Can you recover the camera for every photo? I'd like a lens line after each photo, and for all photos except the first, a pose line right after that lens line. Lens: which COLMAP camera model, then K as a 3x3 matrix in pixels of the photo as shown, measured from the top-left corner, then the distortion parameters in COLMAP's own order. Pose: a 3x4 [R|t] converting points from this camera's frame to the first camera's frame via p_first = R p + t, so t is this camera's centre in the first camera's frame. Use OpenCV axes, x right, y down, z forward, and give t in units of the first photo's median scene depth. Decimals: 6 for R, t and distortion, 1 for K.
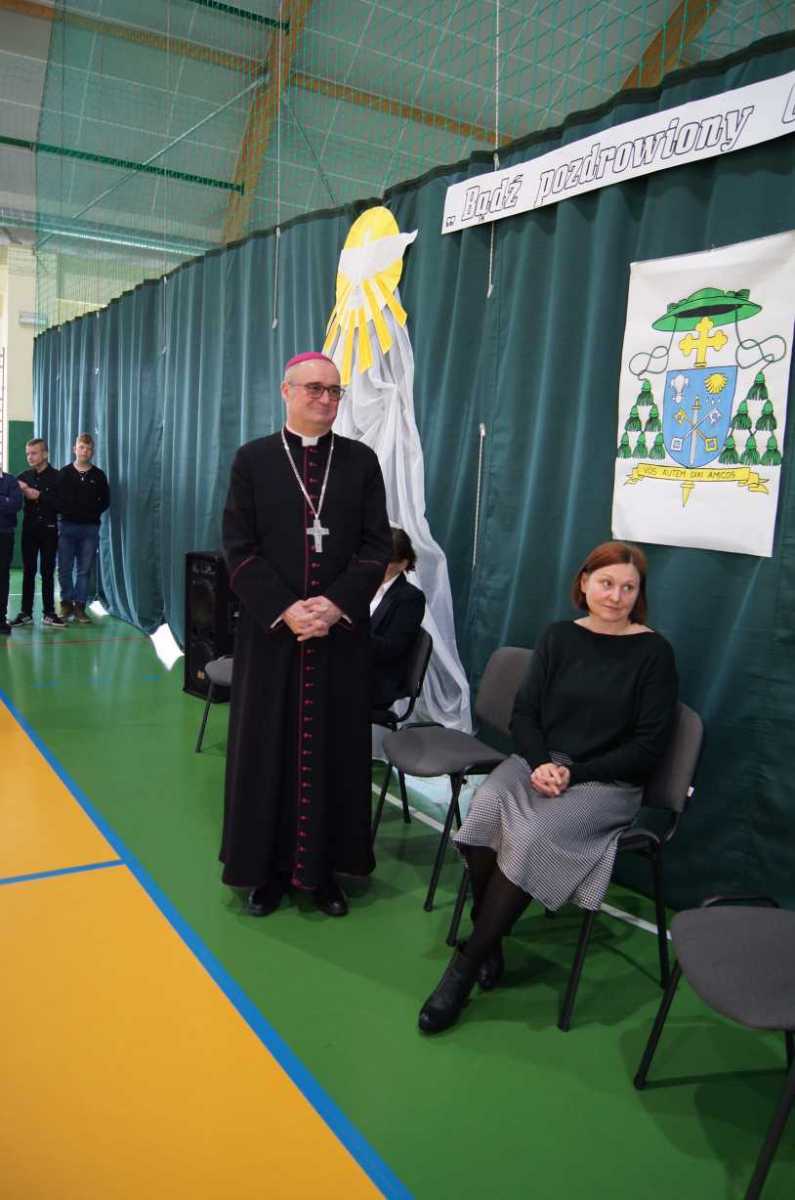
lens RADIAL K [[919.1, 0, 396.4], [0, 919.1, 581.6], [0, 0, 1]] dist [-0.073354, 0.011652]
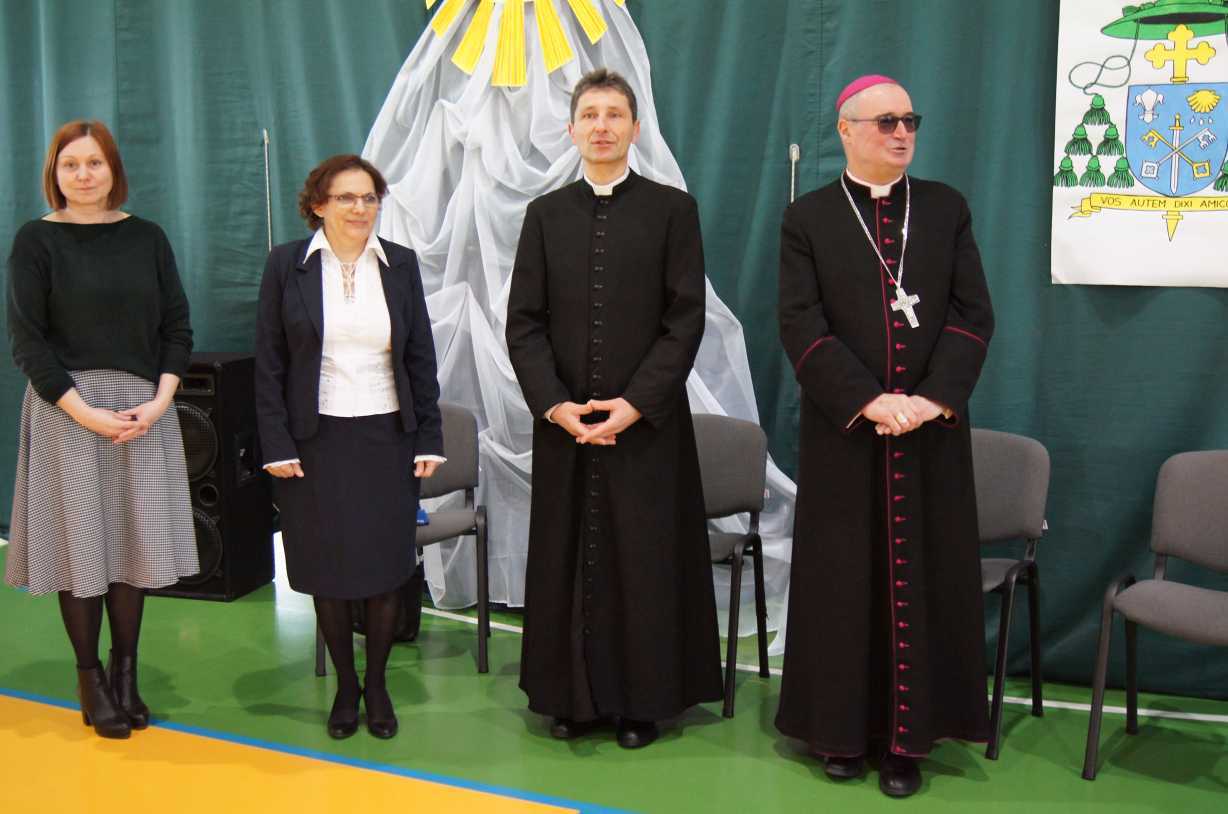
lens RADIAL K [[1554.2, 0, 545.3], [0, 1554.2, 406.8], [0, 0, 1]] dist [-0.017862, -0.056251]
pose [[0.873222, -0.118568, 0.472678, -0.900972], [0.102024, 0.992935, 0.060591, -0.071882], [-0.476523, -0.004685, 0.879150, -0.029268]]
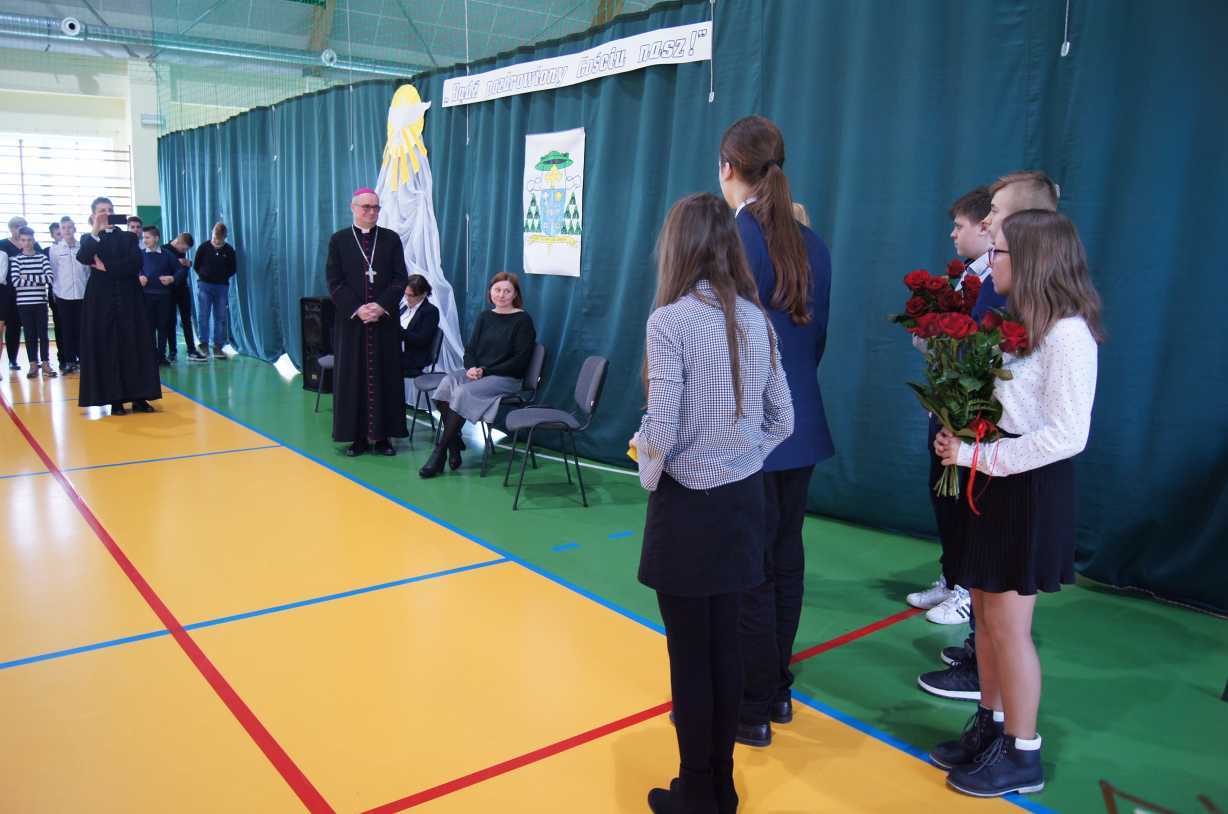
lens RADIAL K [[917.4, 0, 587.7], [0, 917.4, 357.7], [0, 0, 1]] dist [-0.031043, -0.000102]
pose [[0.994633, -0.044071, 0.093608, 0.187815], [0.042527, 0.998925, 0.018423, 0.112827], [-0.094319, -0.014343, 0.995439, -1.063652]]
